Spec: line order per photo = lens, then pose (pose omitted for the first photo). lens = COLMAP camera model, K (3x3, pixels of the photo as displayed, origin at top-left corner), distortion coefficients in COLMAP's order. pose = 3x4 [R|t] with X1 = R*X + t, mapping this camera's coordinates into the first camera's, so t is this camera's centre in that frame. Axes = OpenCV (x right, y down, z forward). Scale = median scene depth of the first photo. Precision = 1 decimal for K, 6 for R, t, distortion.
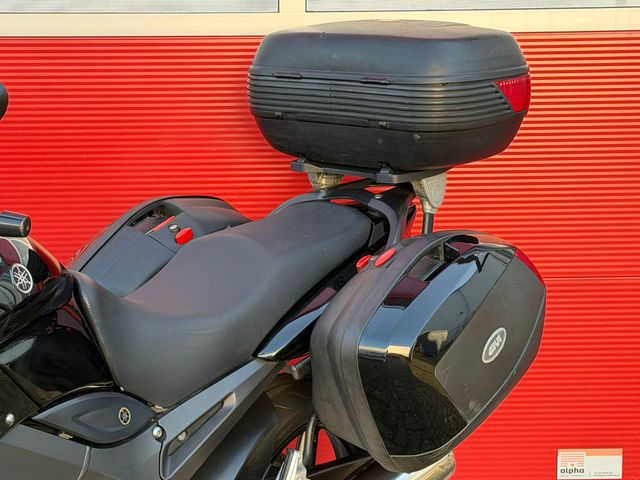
lens RADIAL K [[1352.1, 0, 316.6], [0, 1352.1, 245.3], [0, 0, 1]] dist [0.119914, 0.000000]
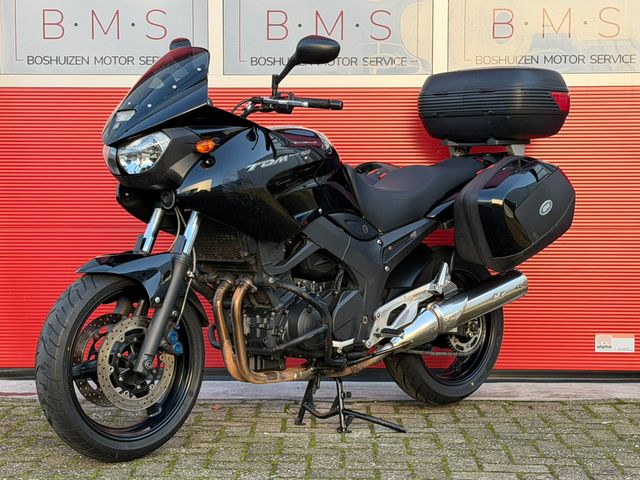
lens RADIAL K [[1352.1, 0, 317.0], [0, 1352.1, 240.7], [0, 0, 1]] dist [0.119914, 0.000000]
pose [[0.996814, 0.013581, -0.078598, -0.047905], [-0.025538, 0.987868, -0.153183, 0.435284], [0.075564, 0.154703, 0.985067, -0.992563]]
